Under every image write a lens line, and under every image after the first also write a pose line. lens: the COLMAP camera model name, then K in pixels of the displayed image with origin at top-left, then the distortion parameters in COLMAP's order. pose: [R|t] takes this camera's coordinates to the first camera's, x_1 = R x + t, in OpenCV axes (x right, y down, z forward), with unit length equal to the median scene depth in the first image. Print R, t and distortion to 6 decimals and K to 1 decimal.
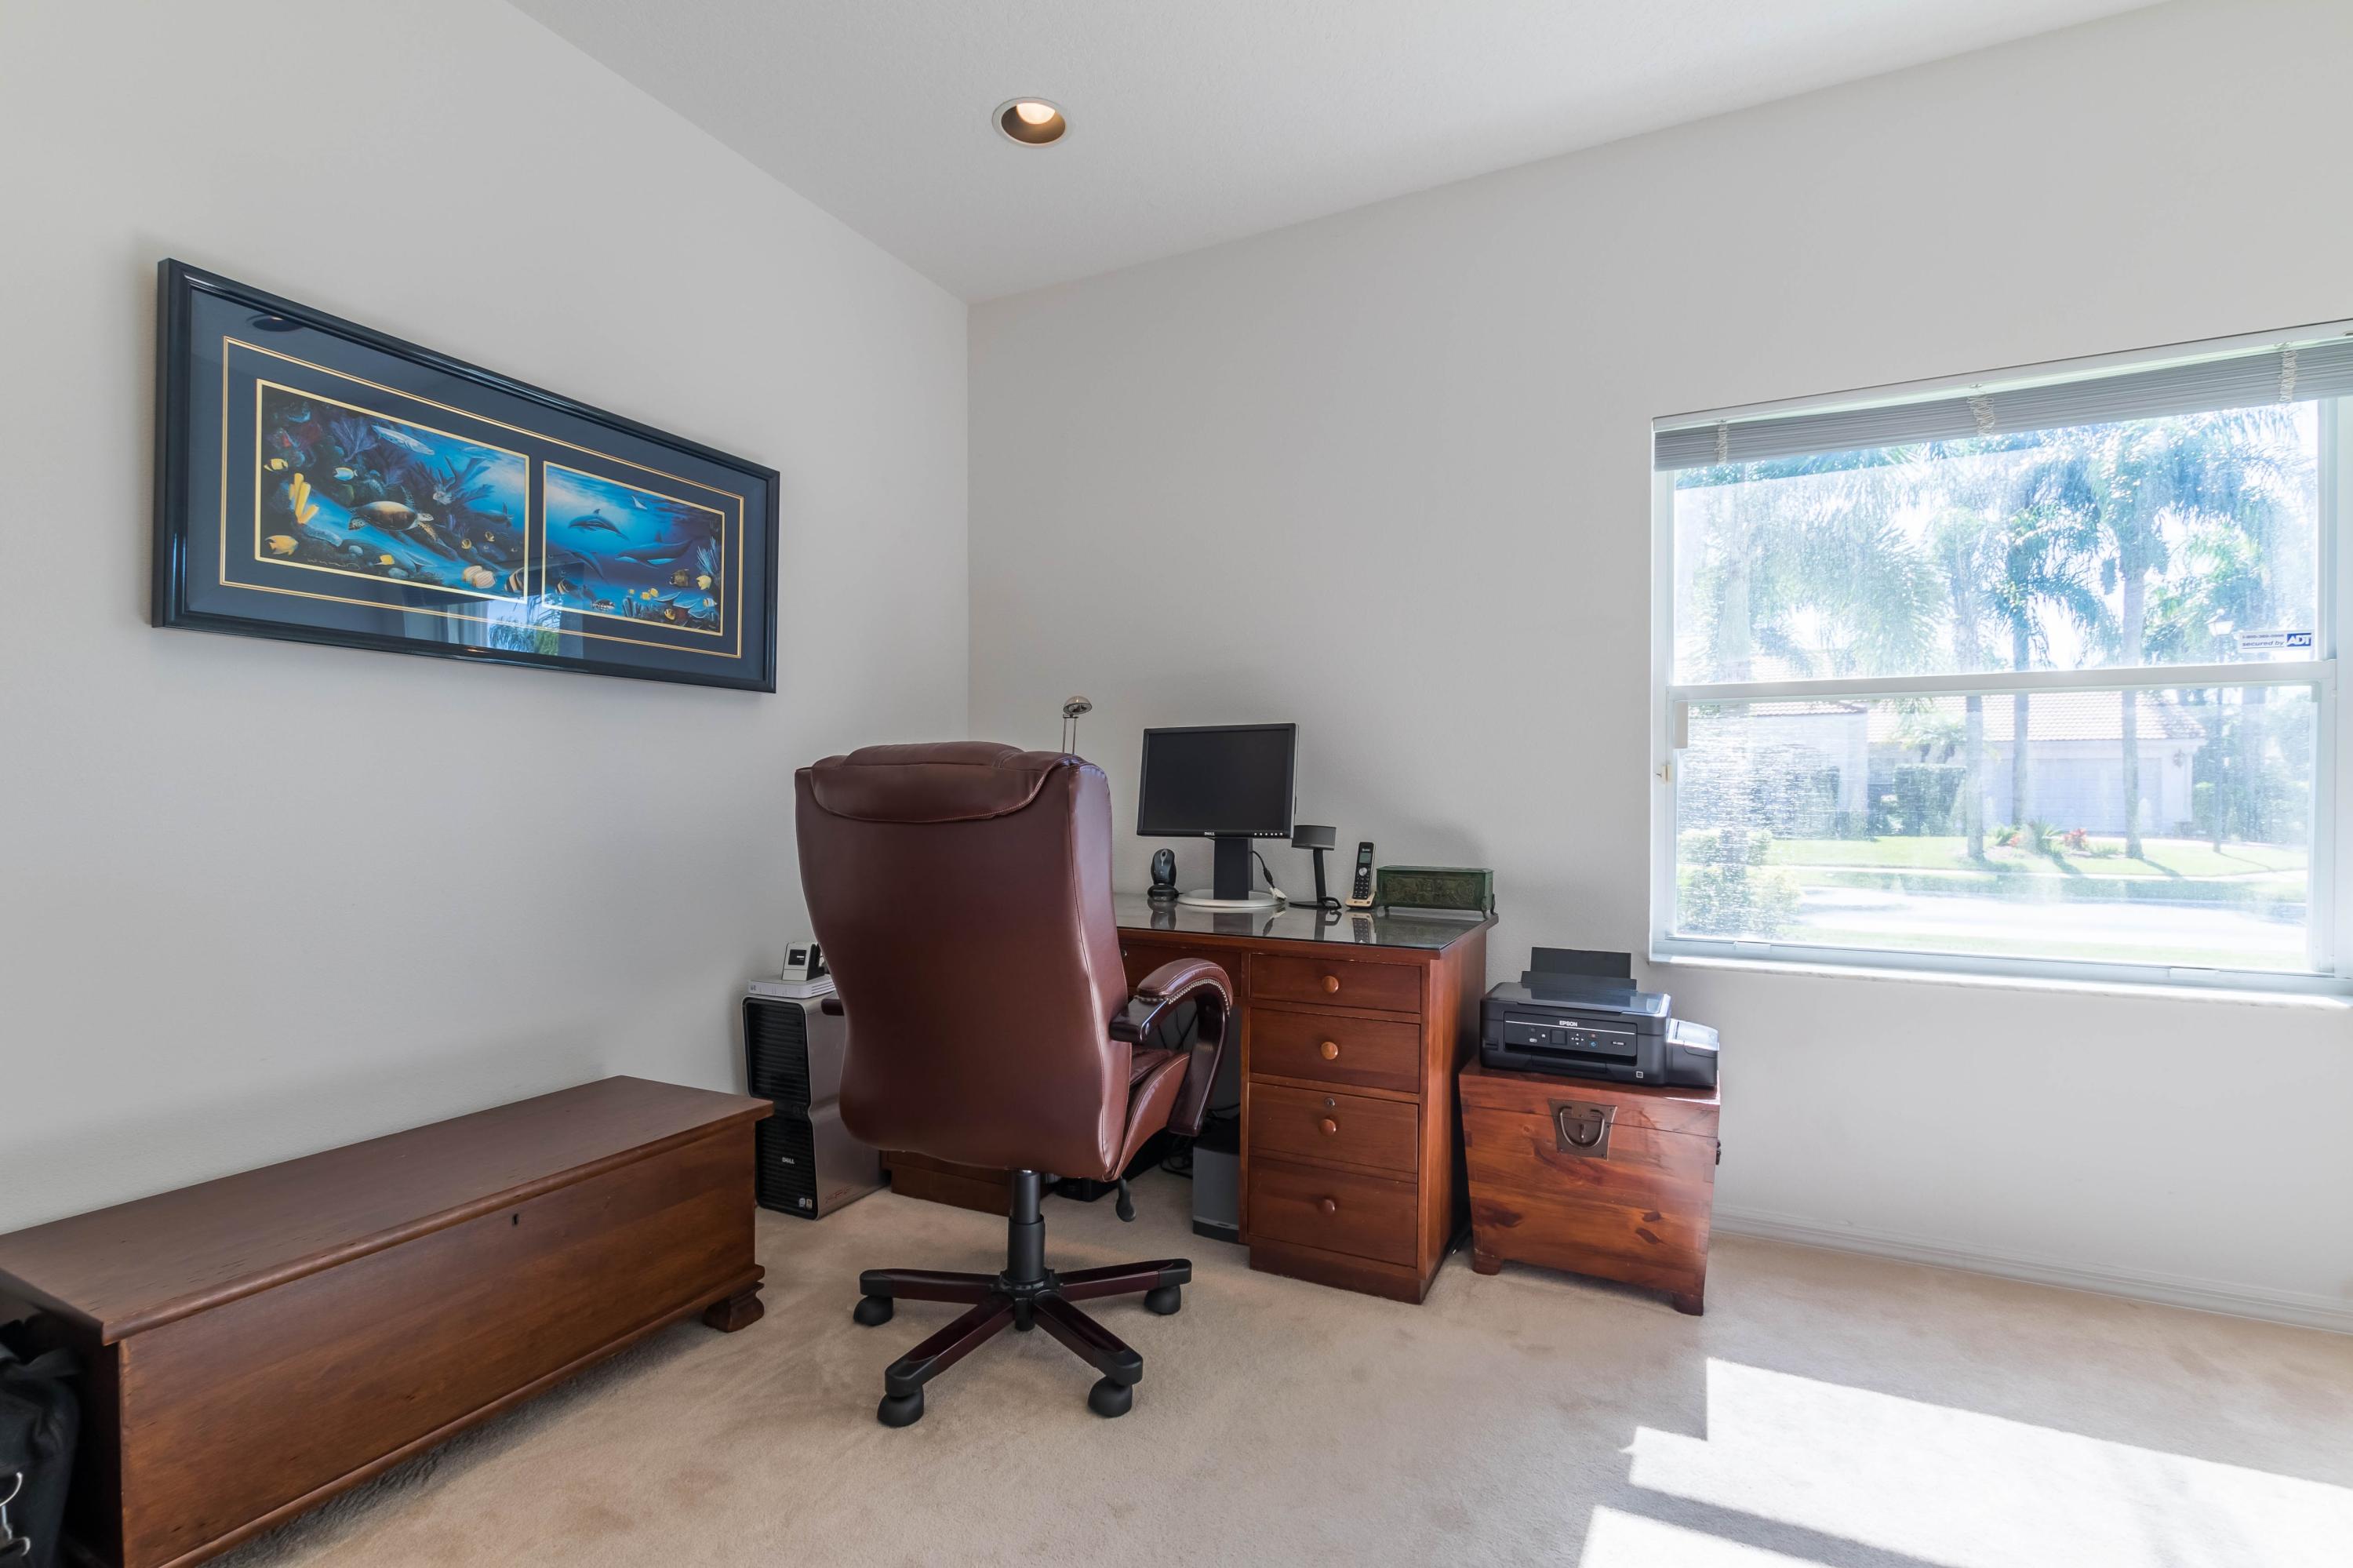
lens RADIAL K [[1060.2, 0, 1179.0], [0, 1060.2, 794.7], [0, 0, 1]] dist [-0.001821, -0.001571]
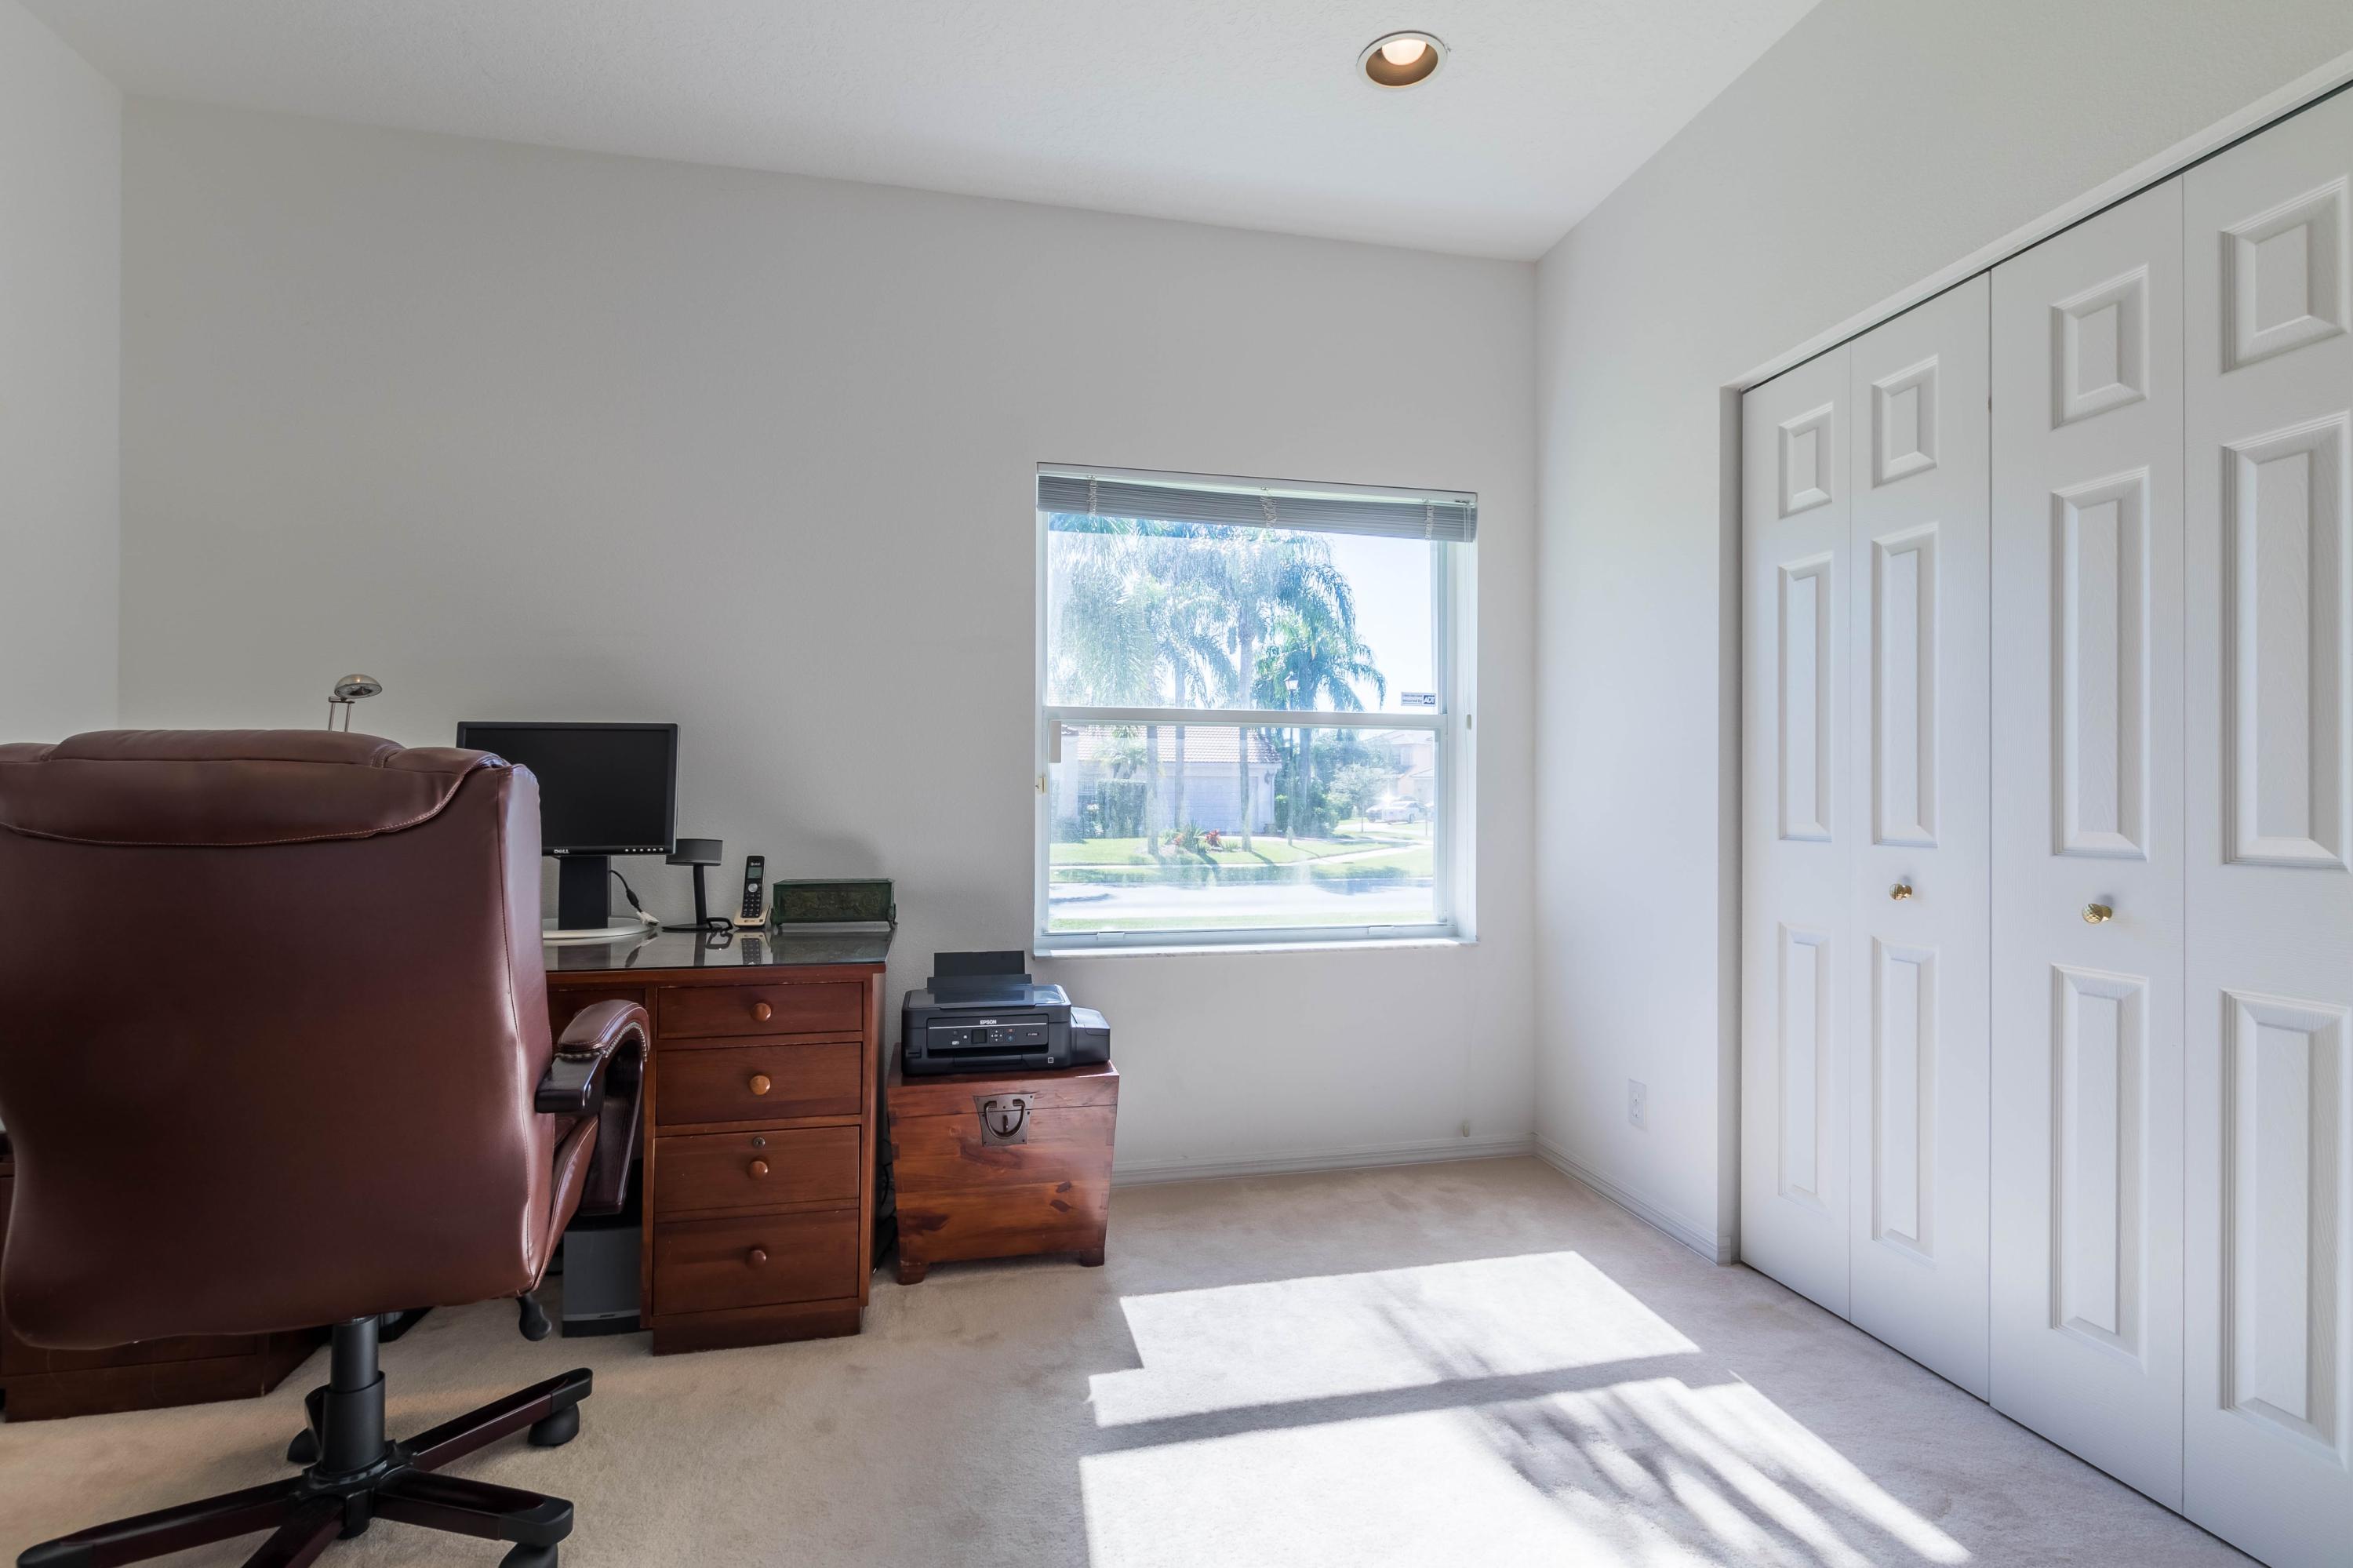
lens RADIAL K [[1060.2, 0, 1179.0], [0, 1060.2, 794.7], [0, 0, 1]] dist [-0.001821, -0.001571]
pose [[0.774357, 0.005418, 0.632725, -0.151466], [0.000206, 0.999961, -0.008815, -0.000101], [-0.632748, 0.006957, 0.774326, 0.063850]]
